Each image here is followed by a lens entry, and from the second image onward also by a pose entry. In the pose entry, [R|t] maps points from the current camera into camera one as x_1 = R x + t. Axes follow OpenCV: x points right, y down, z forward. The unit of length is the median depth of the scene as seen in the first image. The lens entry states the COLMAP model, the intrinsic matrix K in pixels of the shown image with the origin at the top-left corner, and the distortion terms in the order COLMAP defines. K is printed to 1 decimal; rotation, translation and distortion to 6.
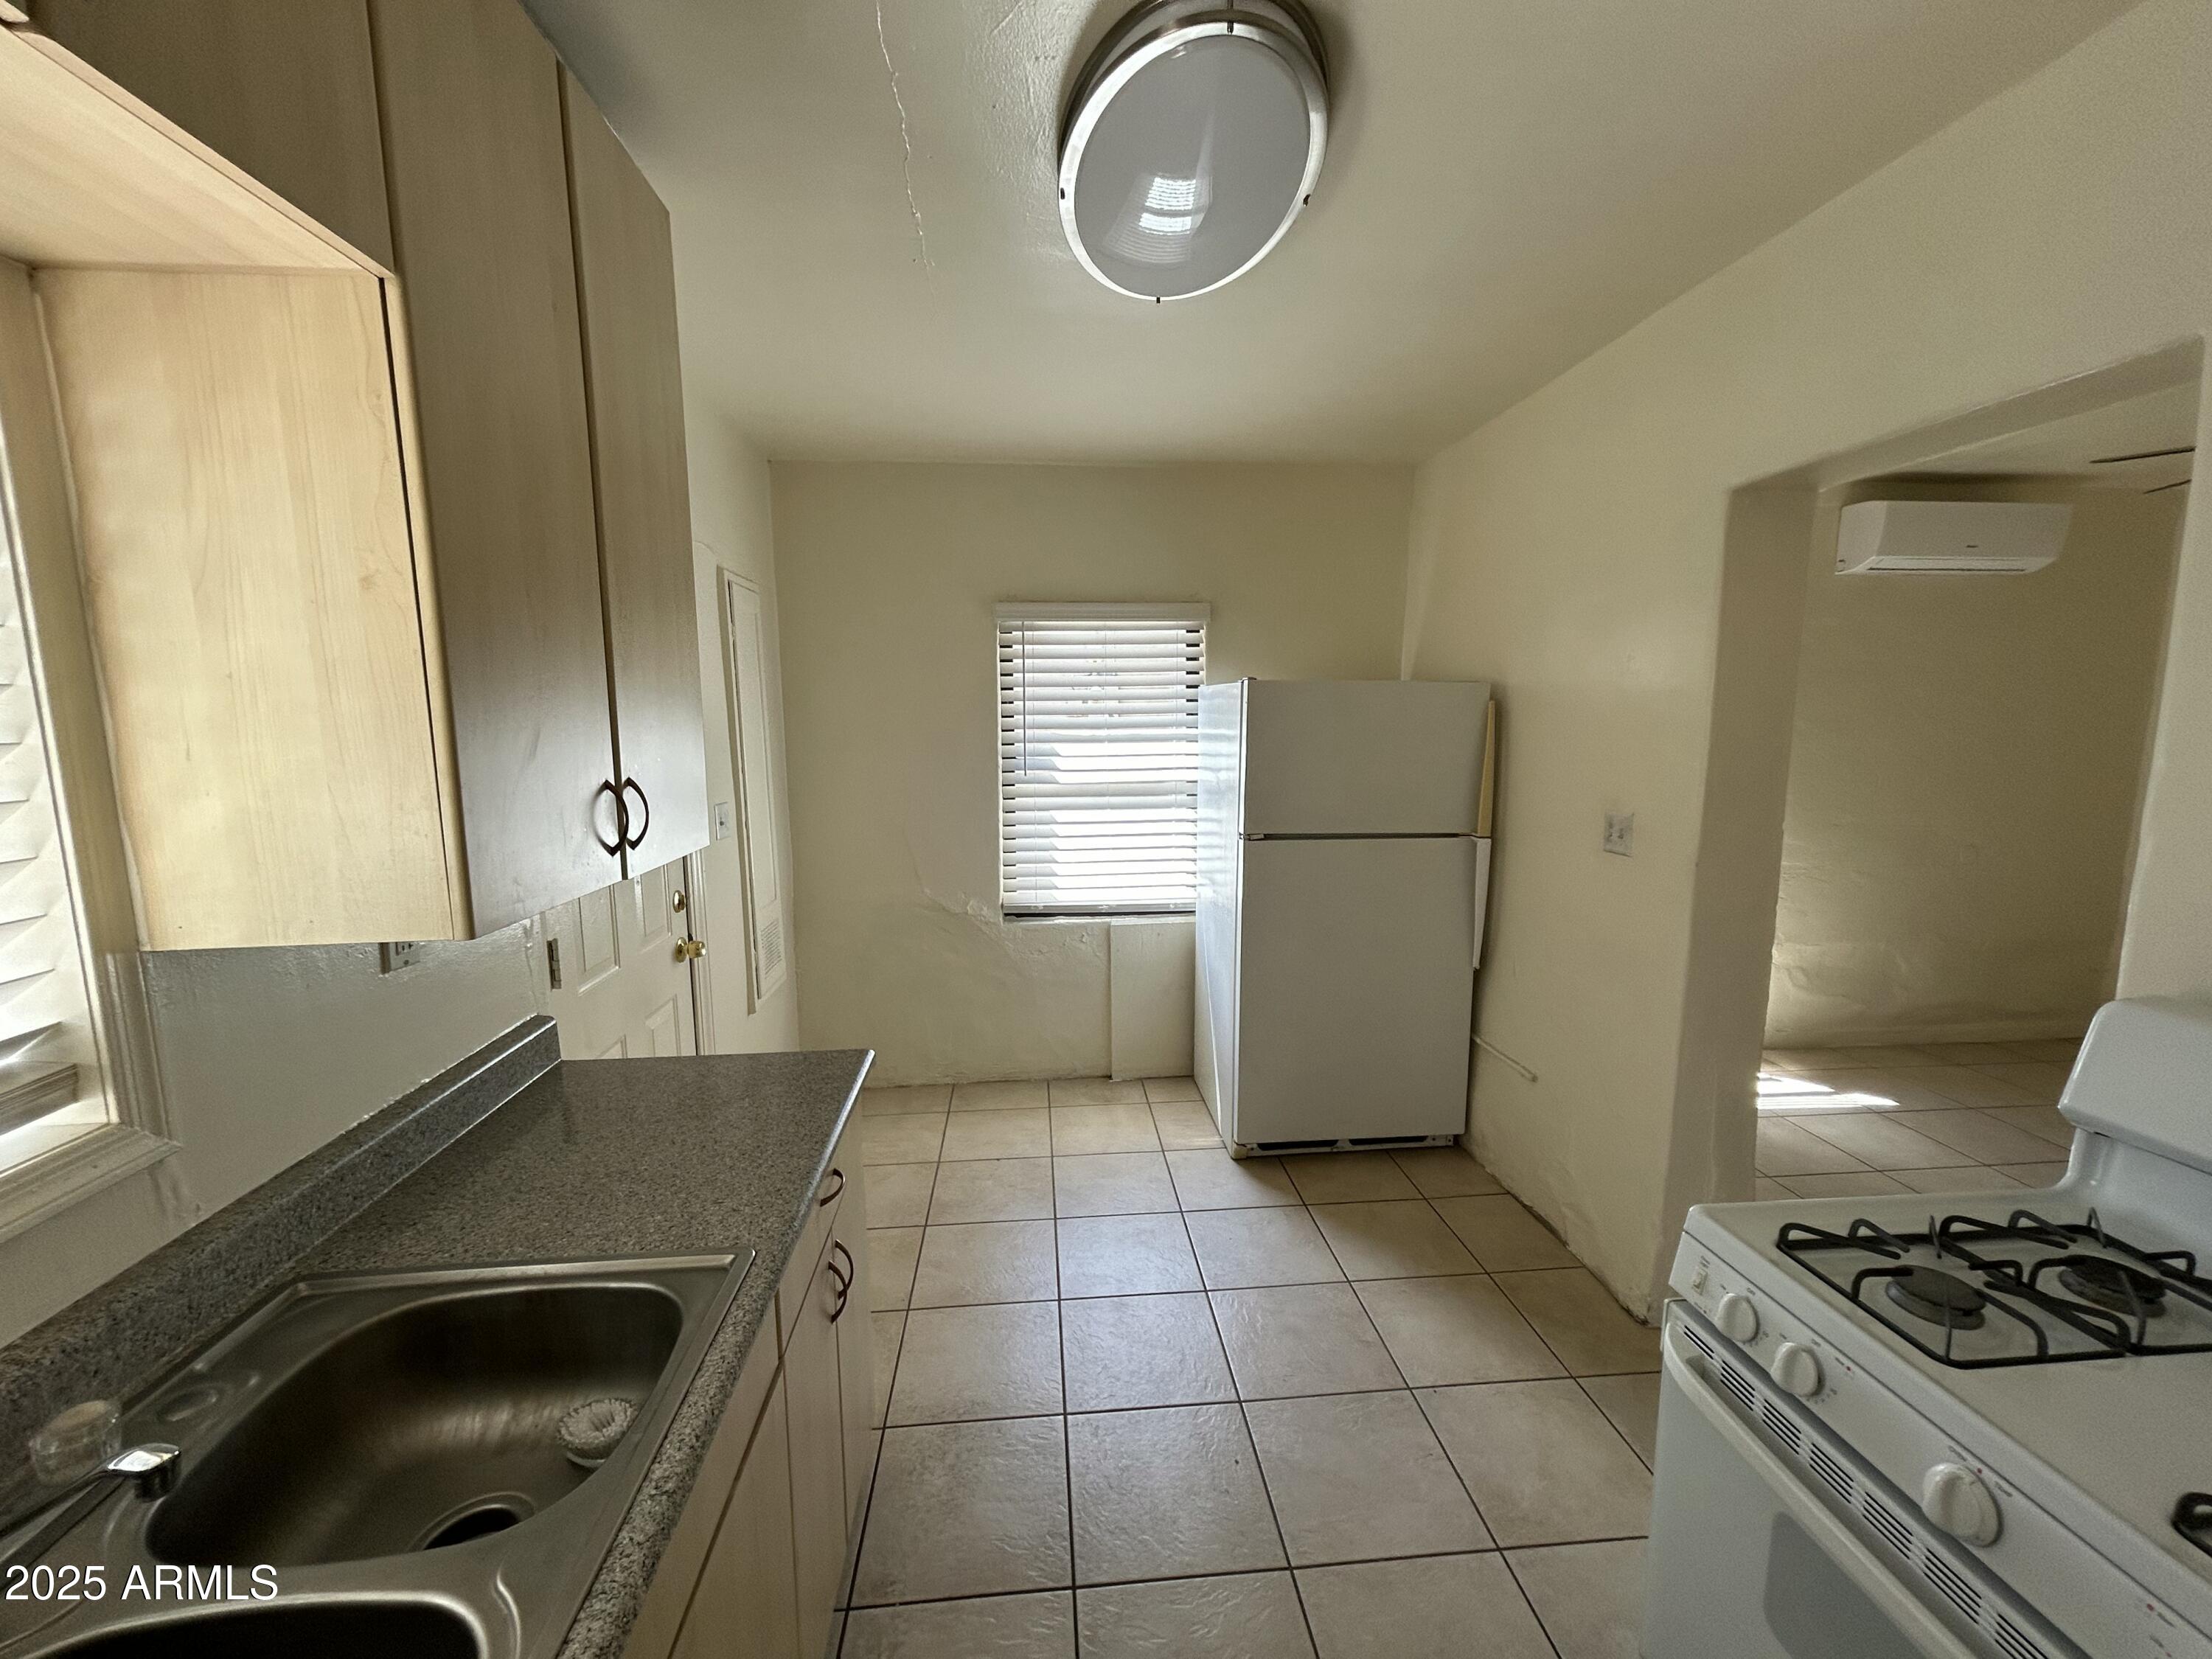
lens RADIAL K [[892.8, 0, 1105.2], [0, 892.8, 835.5], [0, 0, 1]] dist [0.000460, 0.000026]
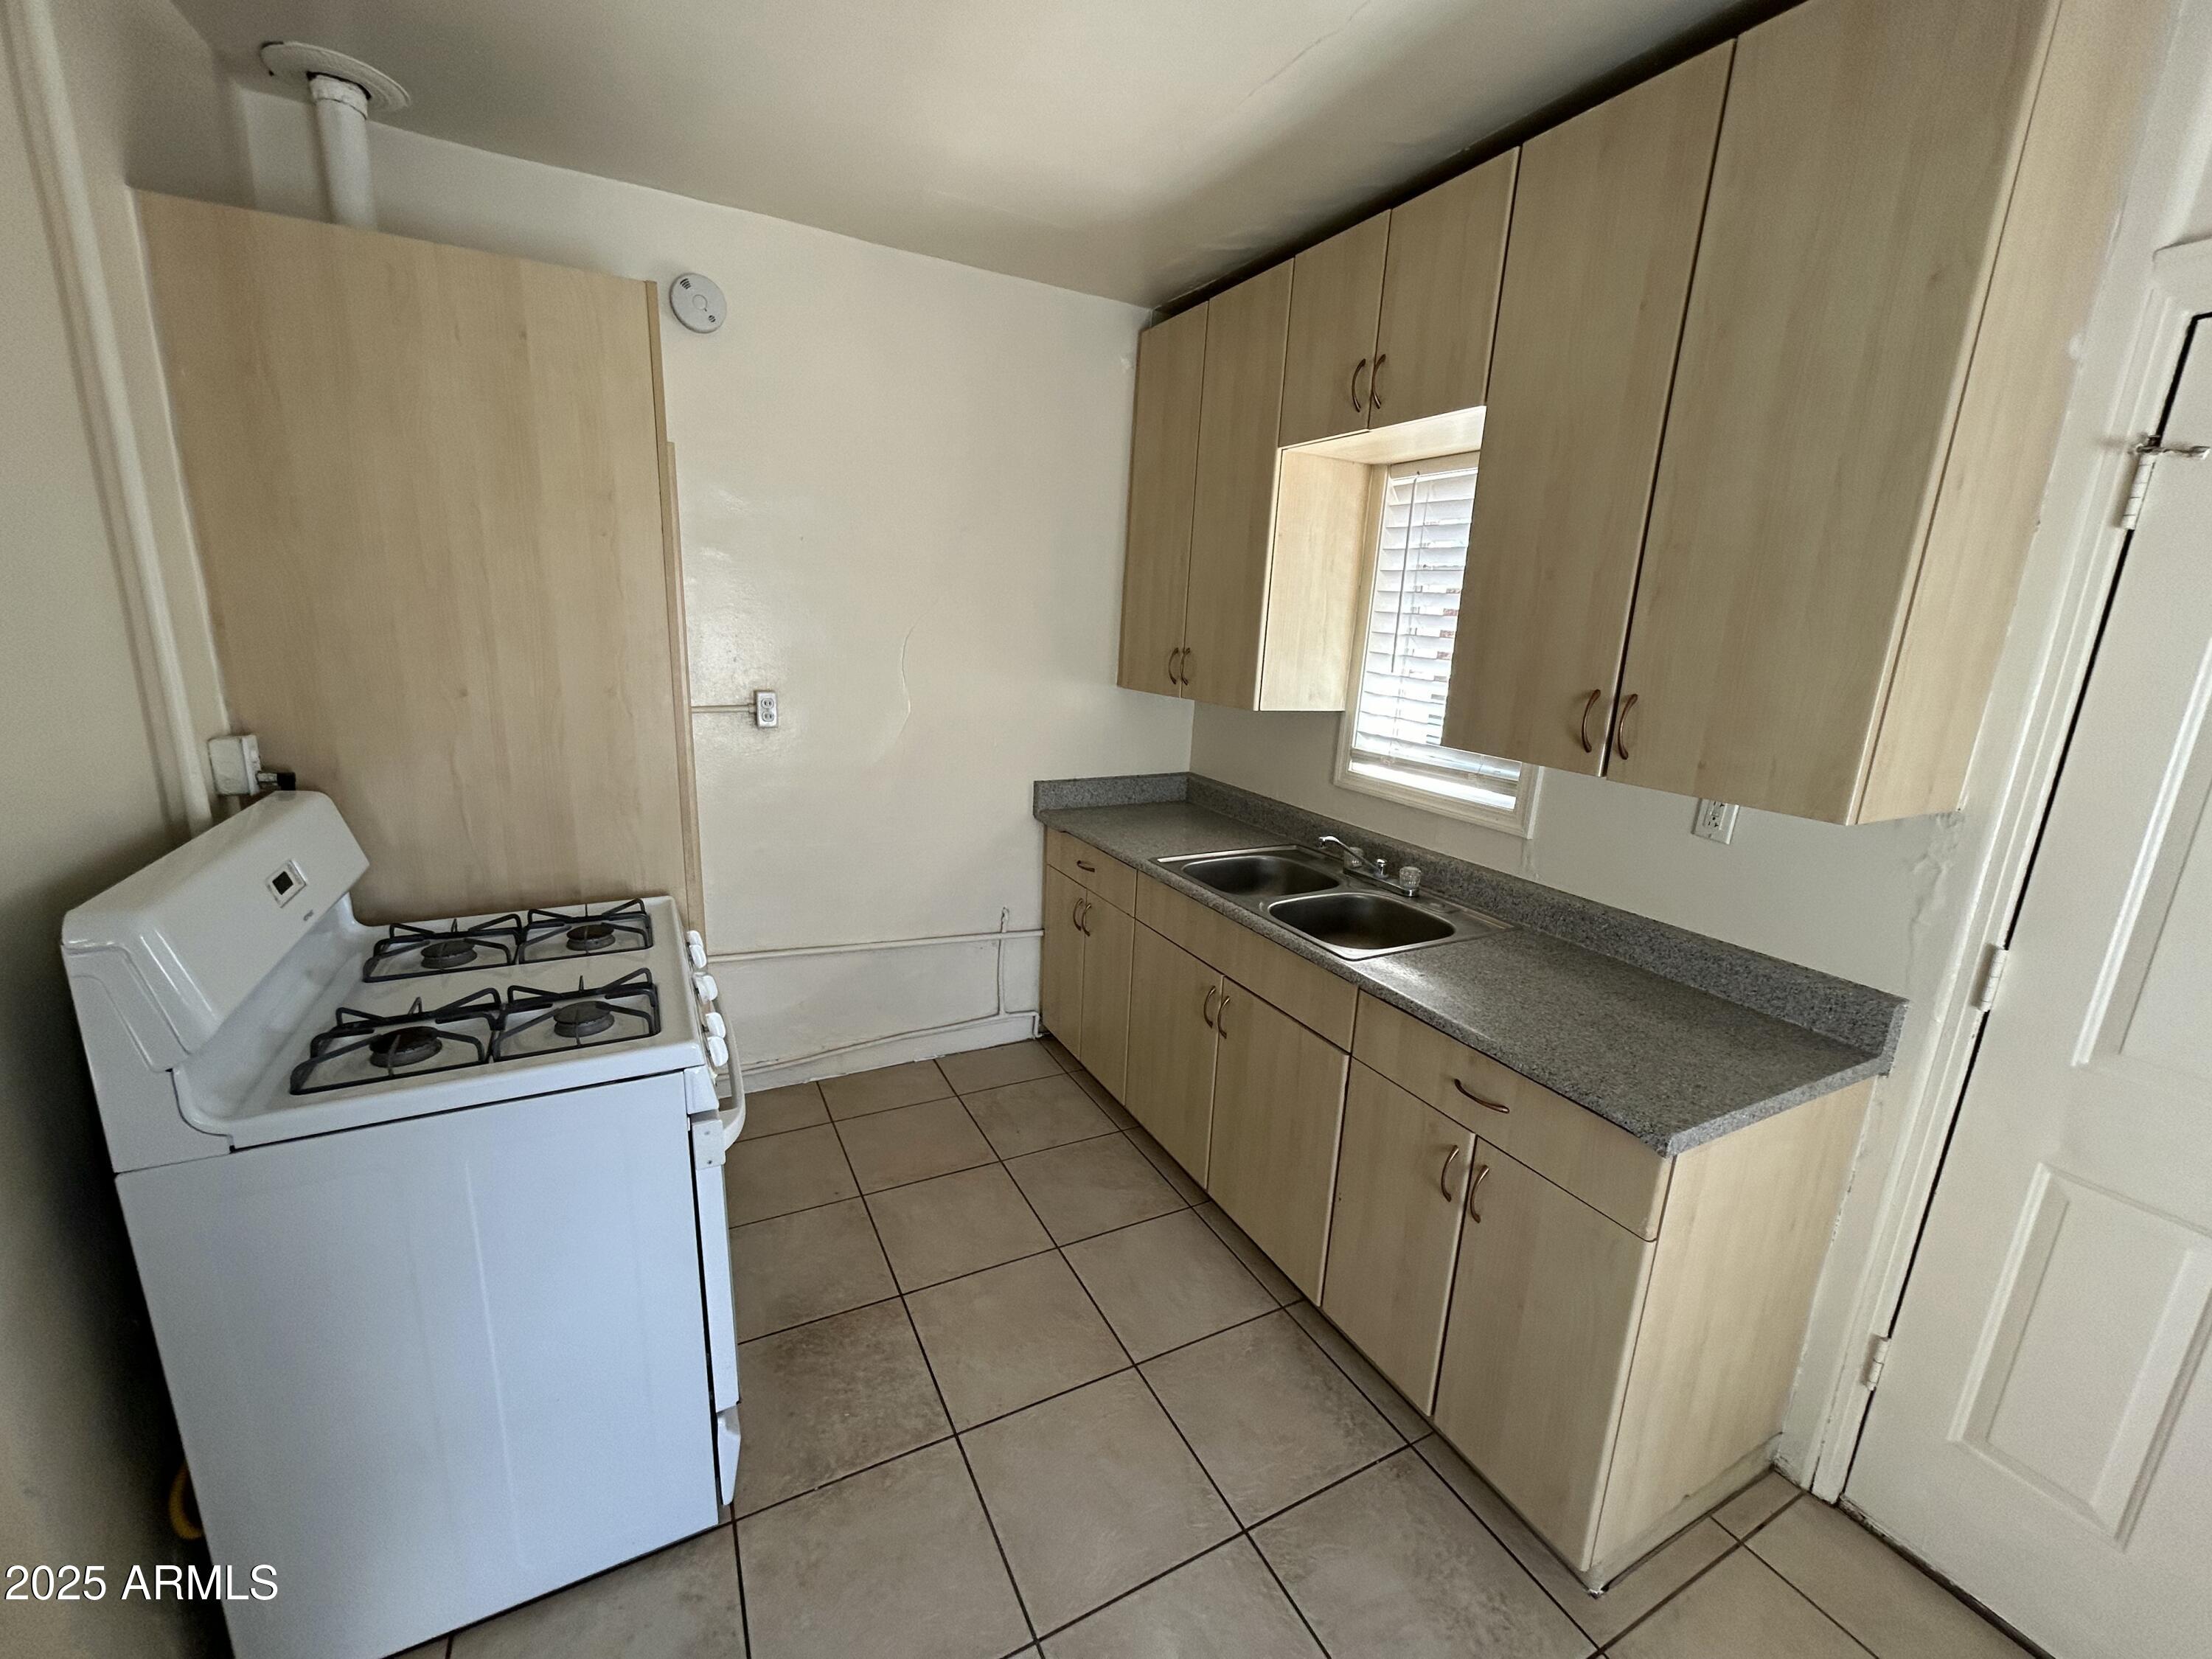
lens RADIAL K [[892.8, 0, 1105.1], [0, 892.8, 831.4], [0, 0, 1]] dist [0.000460, 0.000026]
pose [[-0.923081, 0.059503, -0.379974, 0.426993], [-0.086755, 0.930284, 0.356435, -0.204519], [0.374692, 0.361983, -0.853565, 1.477894]]
